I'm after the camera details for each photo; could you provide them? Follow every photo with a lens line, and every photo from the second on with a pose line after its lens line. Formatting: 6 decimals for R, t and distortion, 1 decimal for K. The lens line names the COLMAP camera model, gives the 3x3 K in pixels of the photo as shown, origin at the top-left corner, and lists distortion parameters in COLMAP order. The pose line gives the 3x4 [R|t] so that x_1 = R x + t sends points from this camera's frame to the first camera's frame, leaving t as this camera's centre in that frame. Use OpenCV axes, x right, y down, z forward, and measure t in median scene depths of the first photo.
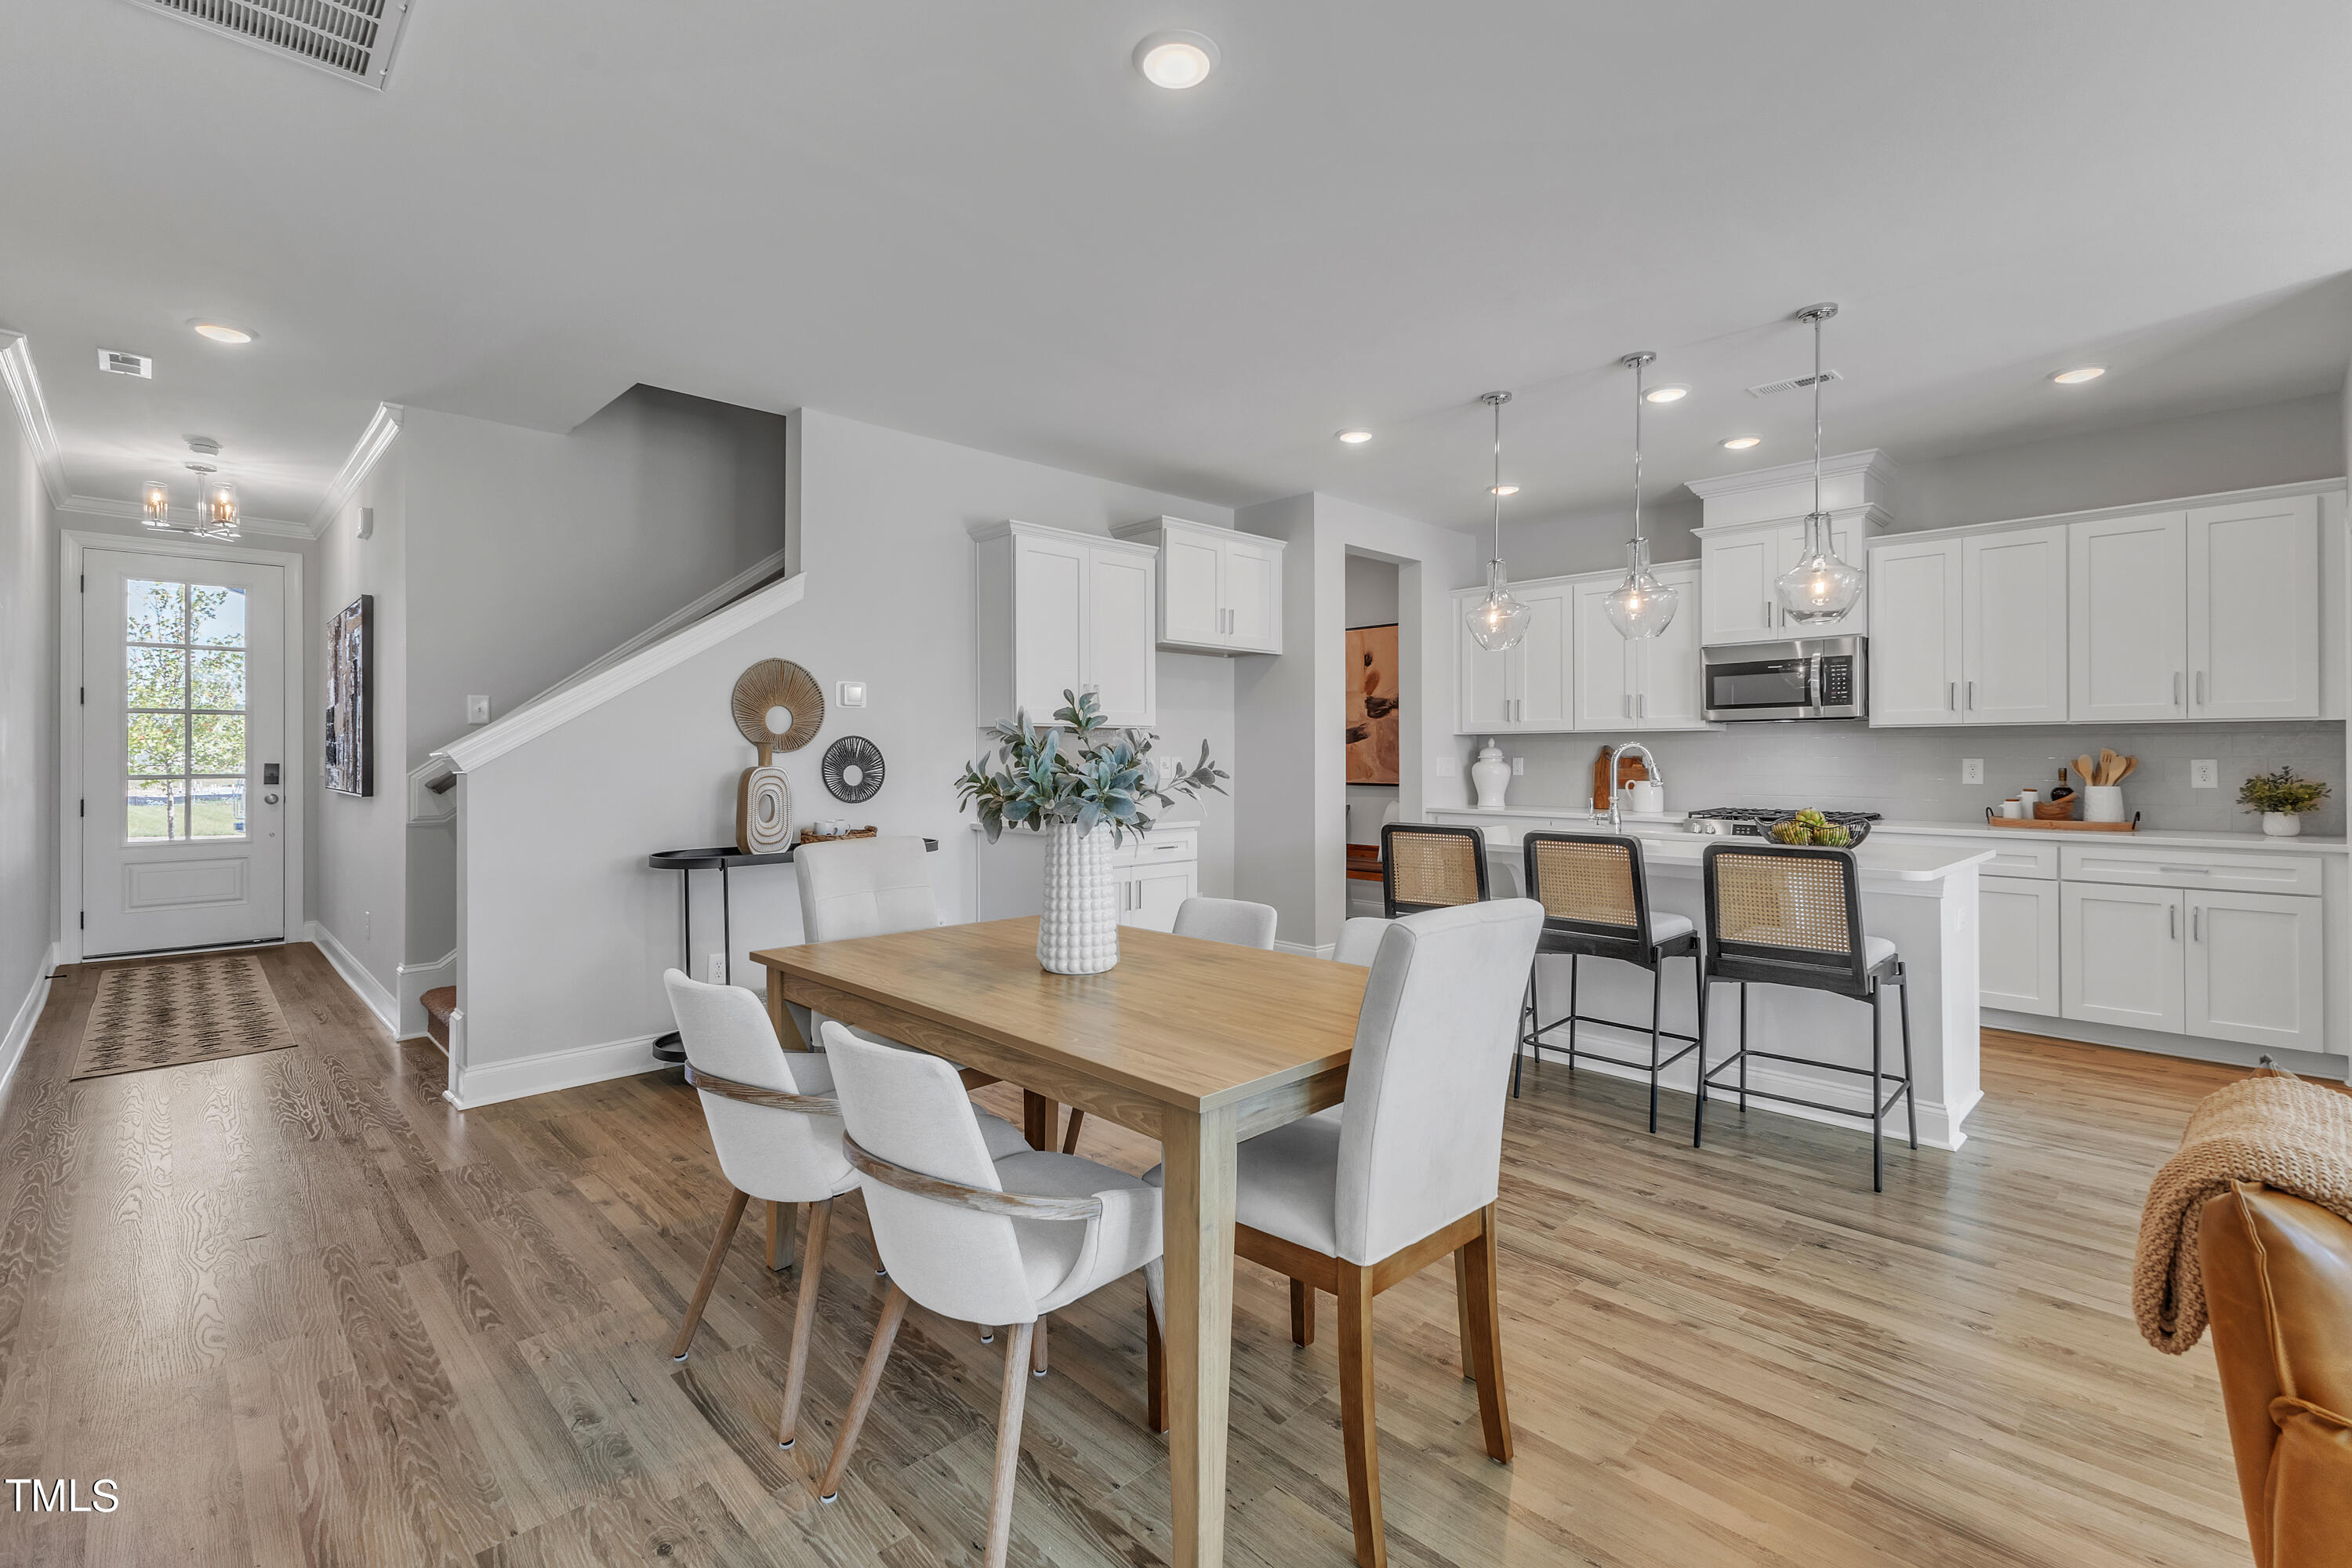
lens RADIAL K [[1039.0, 0, 1149.3], [0, 1039.0, 757.1], [0, 0, 1]] dist [0.010147, -0.002683]
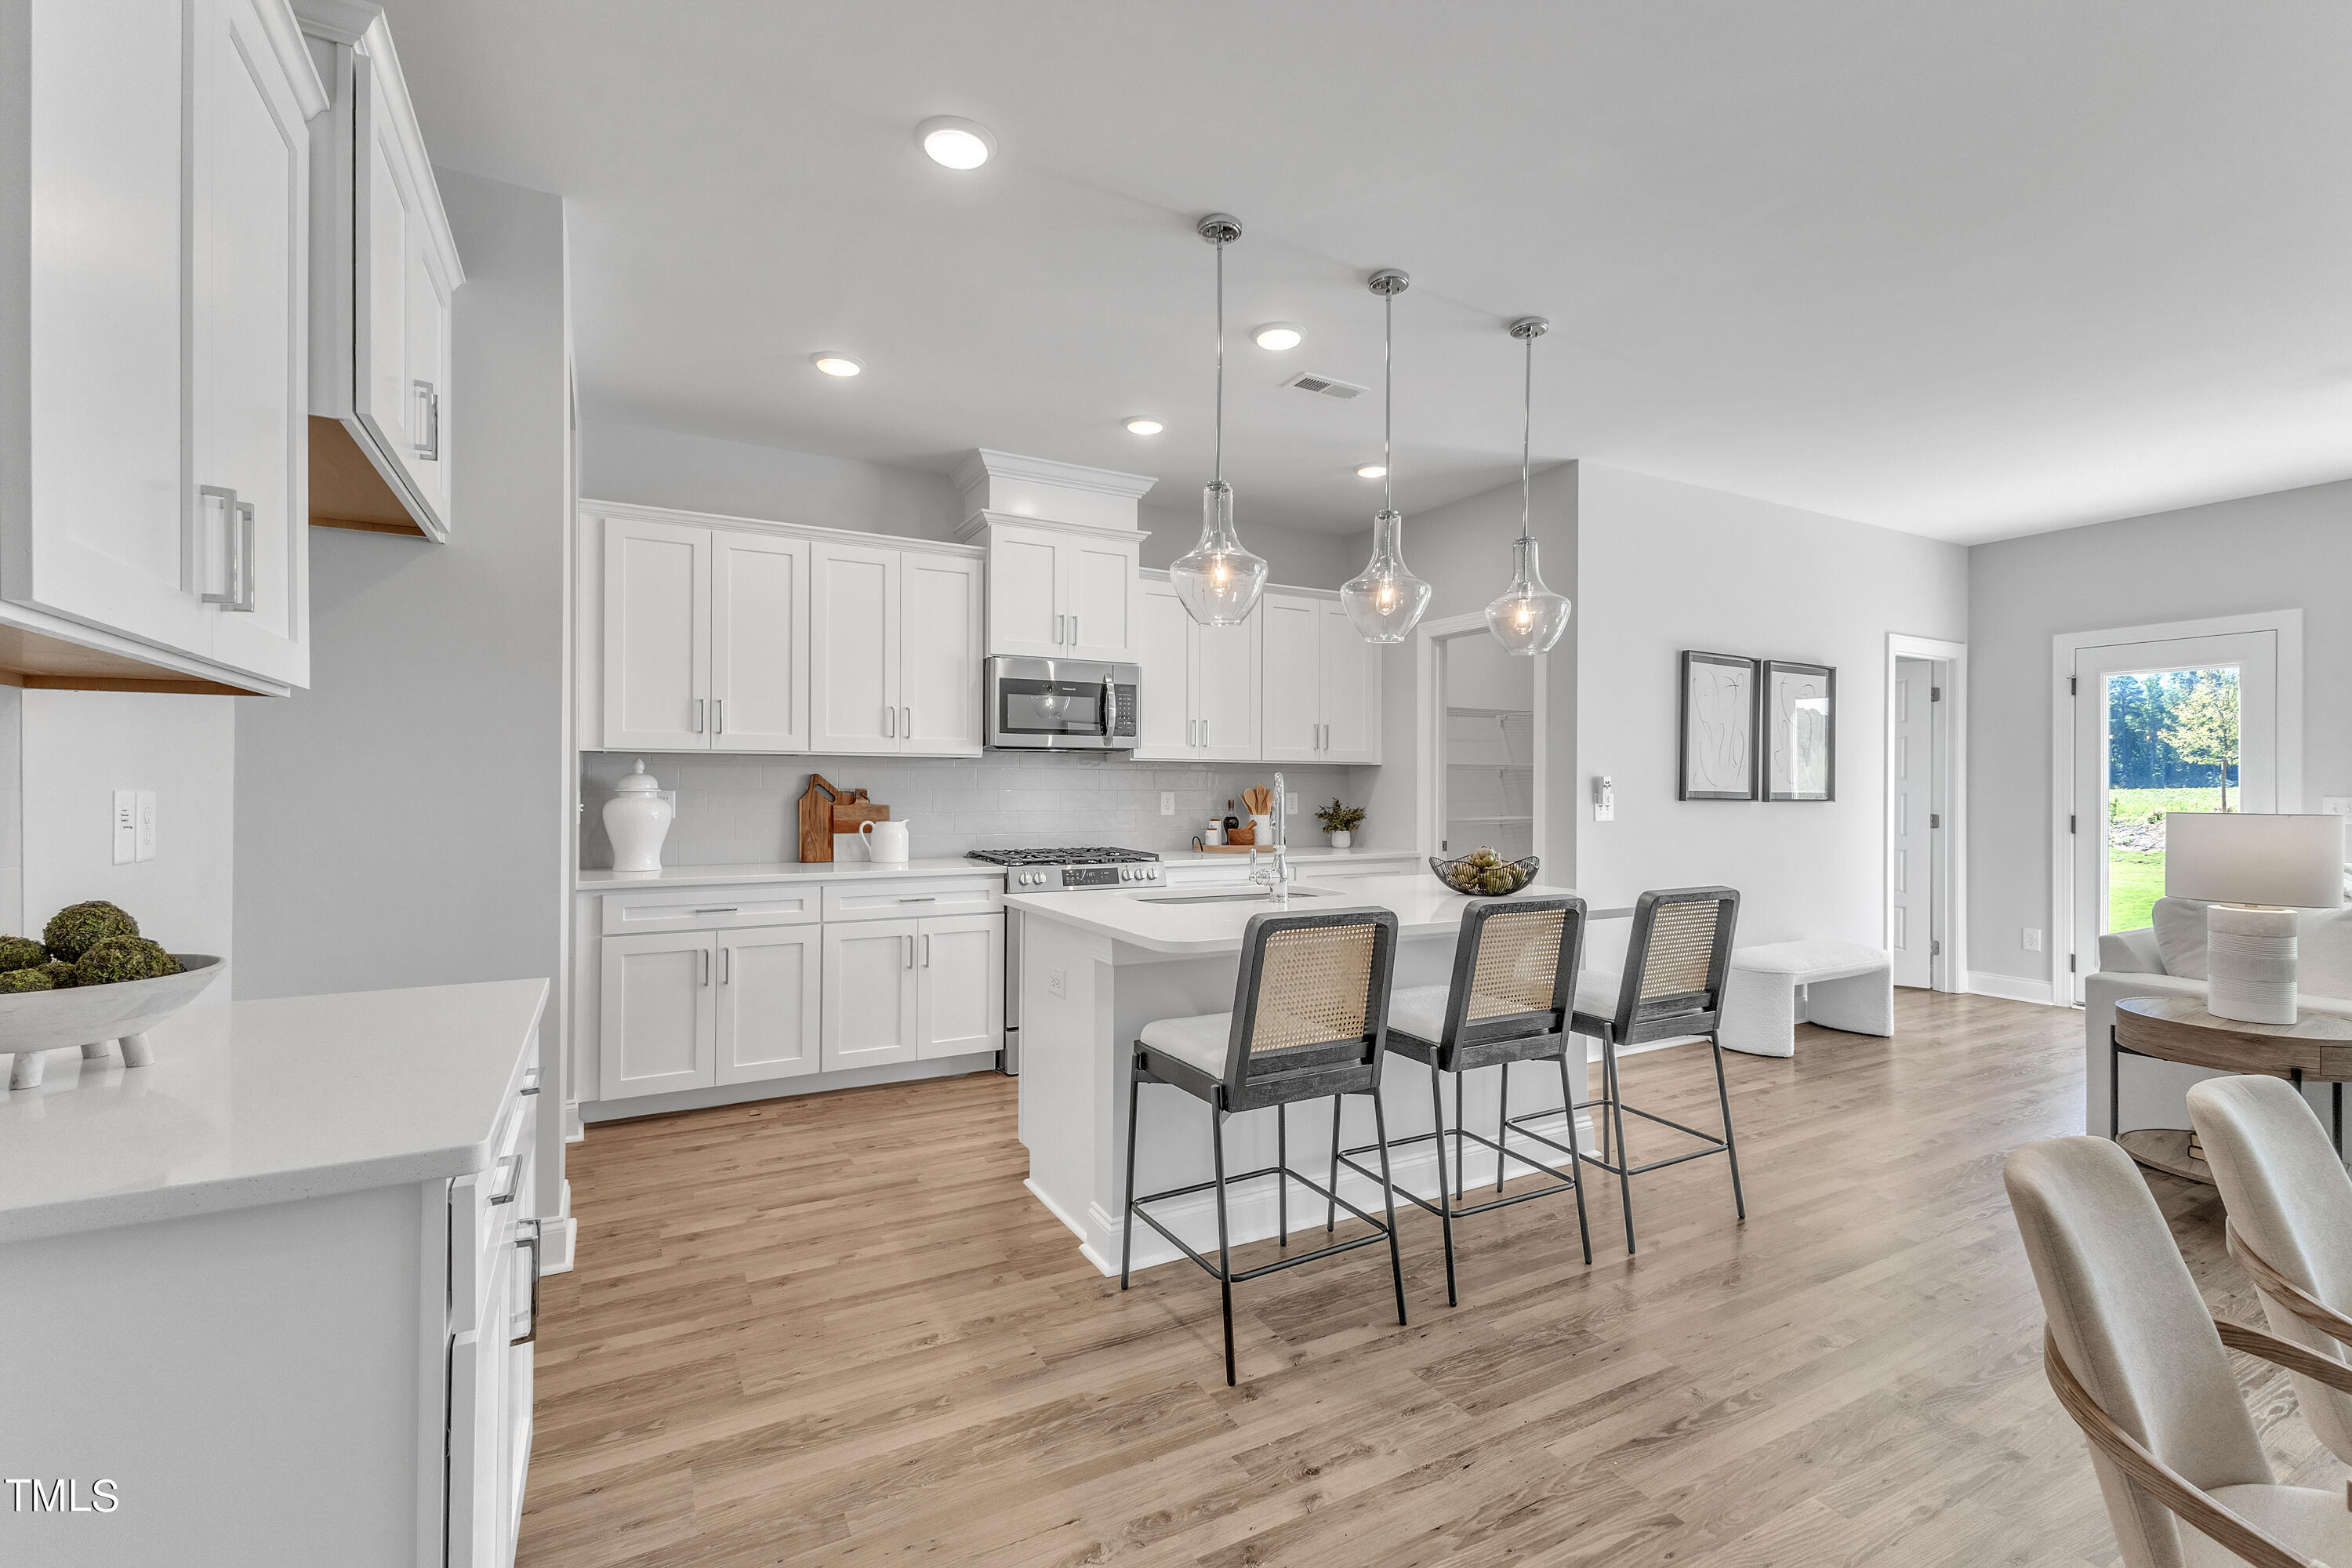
lens RADIAL K [[1039.0, 0, 1171.4], [0, 1039.0, 779.9], [0, 0, 1]] dist [0.010147, -0.002683]
pose [[0.253359, 0.007726, 0.967342, -0.235202], [-0.004440, 0.999967, -0.006823, -0.003843], [-0.967362, -0.002566, 0.253385, 0.697842]]
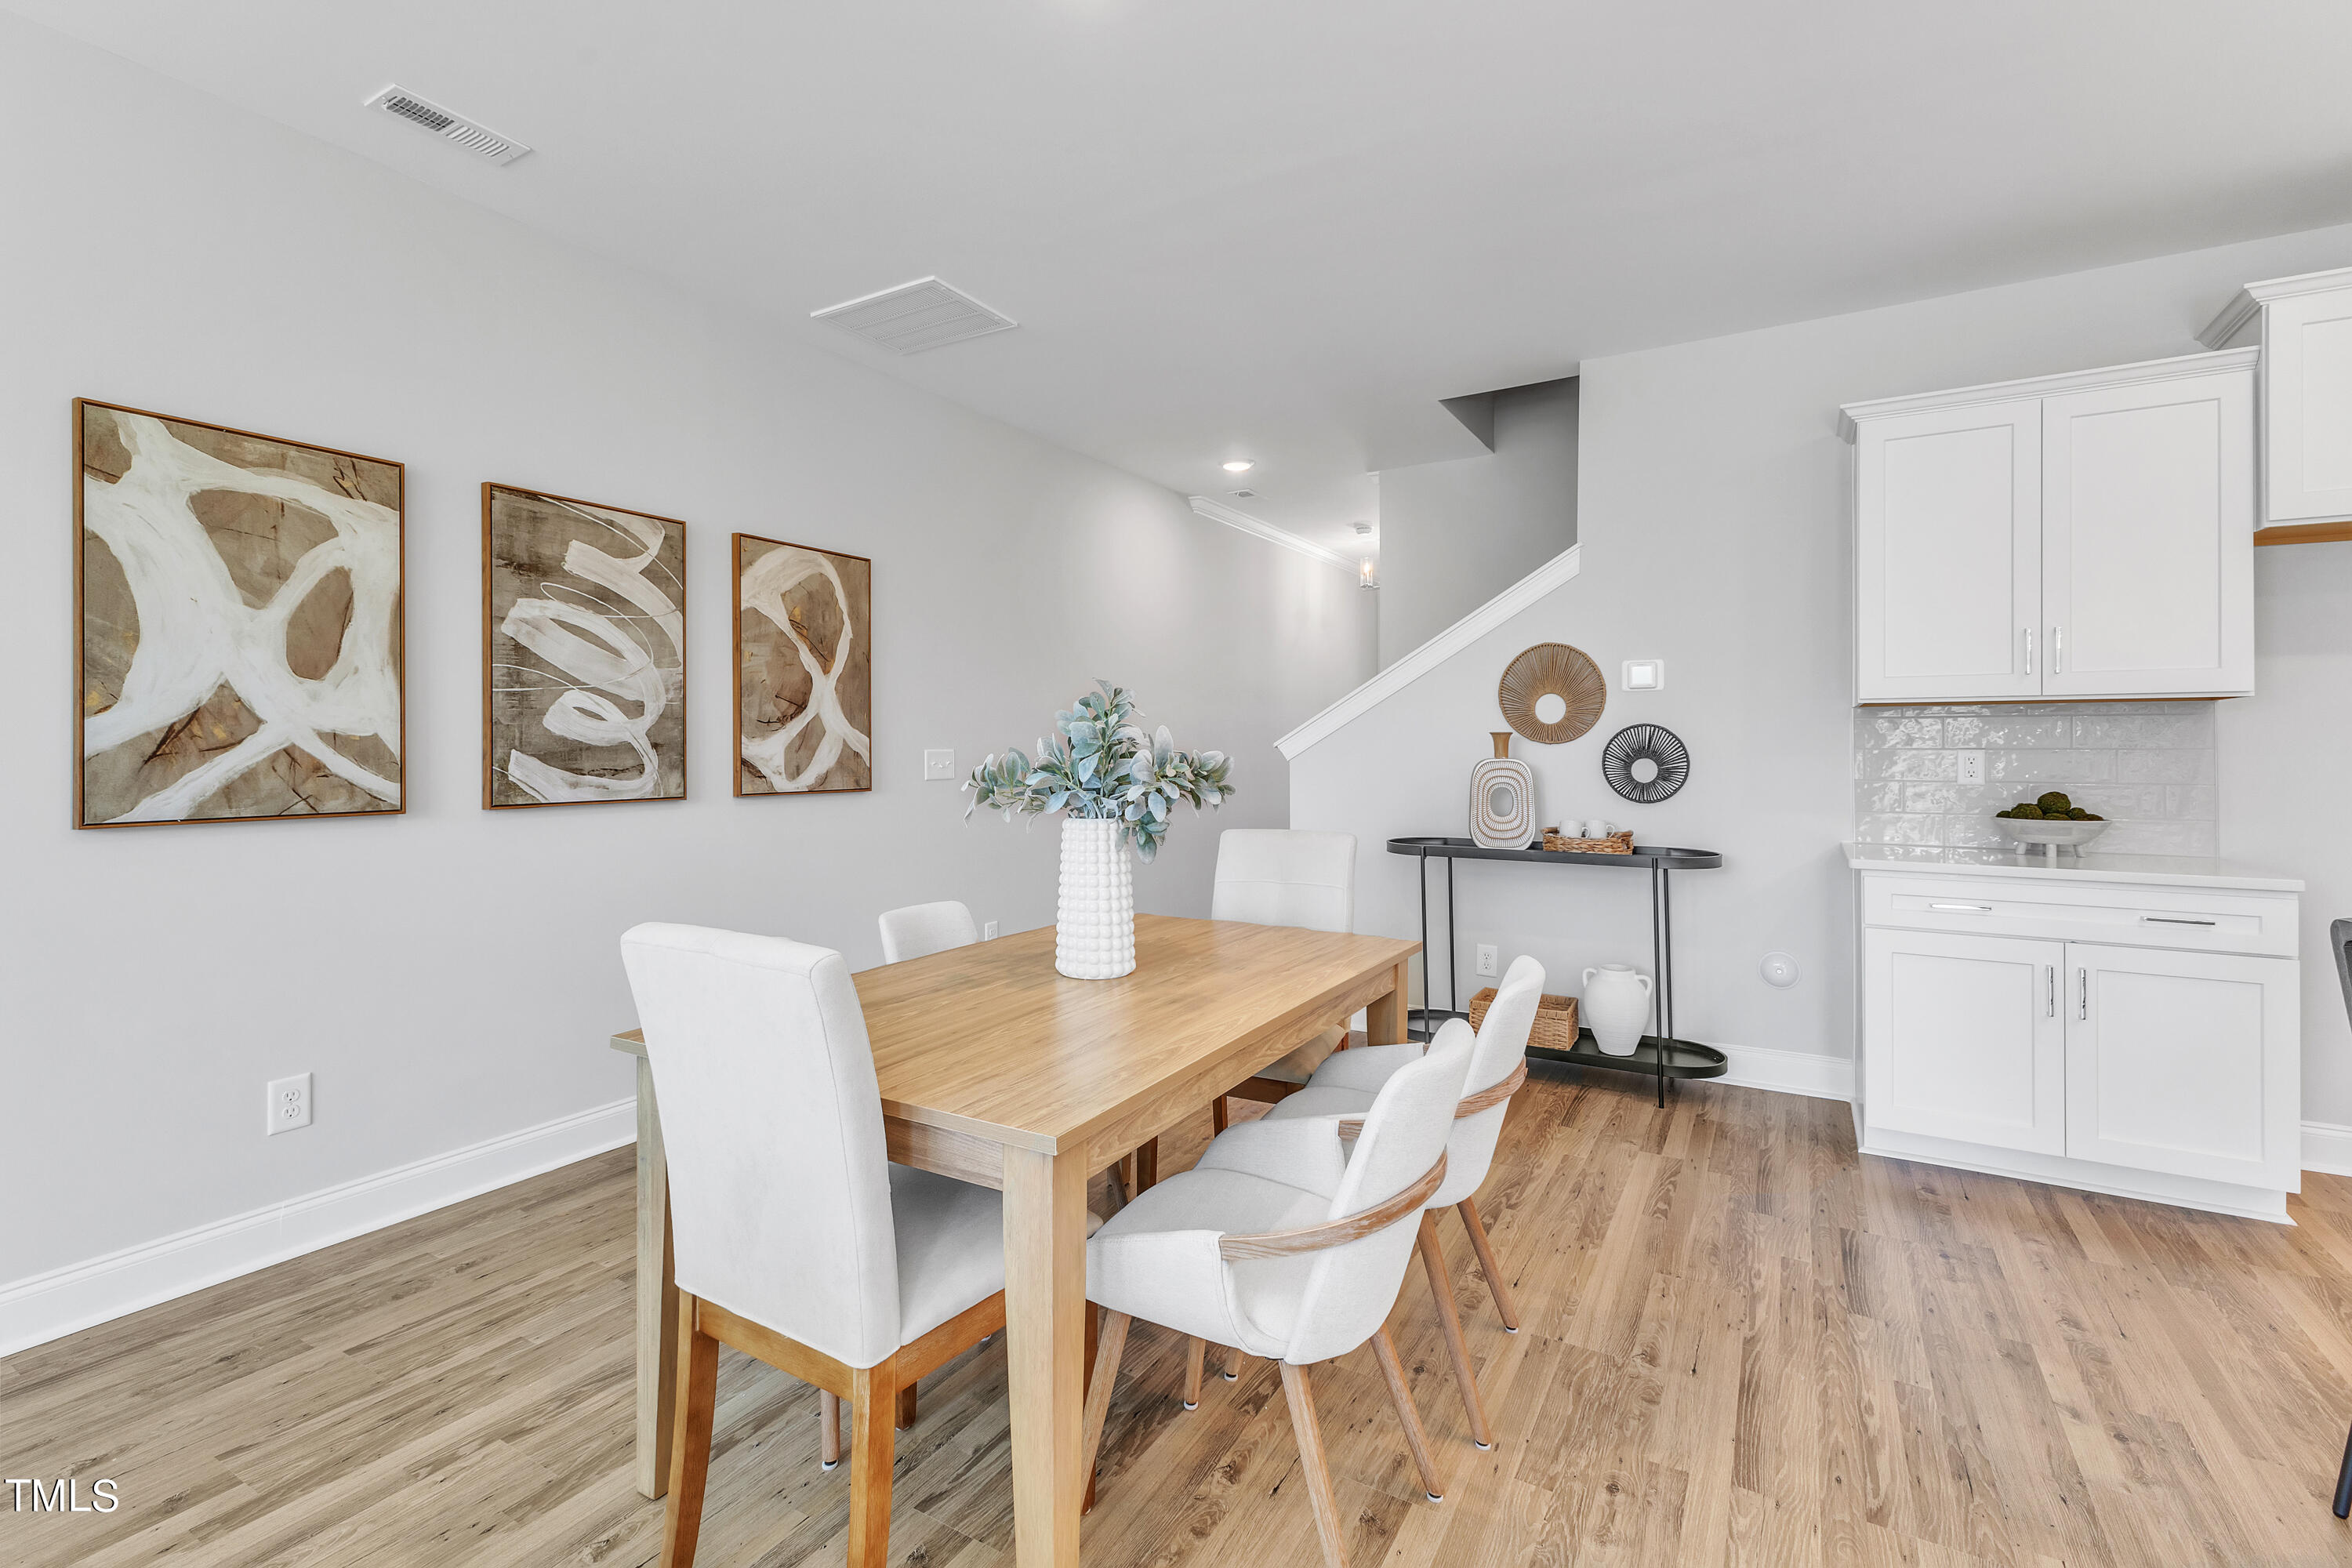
lens RADIAL K [[1039.0, 0, 1158.2], [0, 1039.0, 745.0], [0, 0, 1]] dist [0.010147, -0.002683]
pose [[0.271035, -0.001773, -0.962568, 0.365784], [0.000371, 0.999998, -0.001737, -0.001646], [0.962570, 0.000114, 0.271035, 0.340418]]
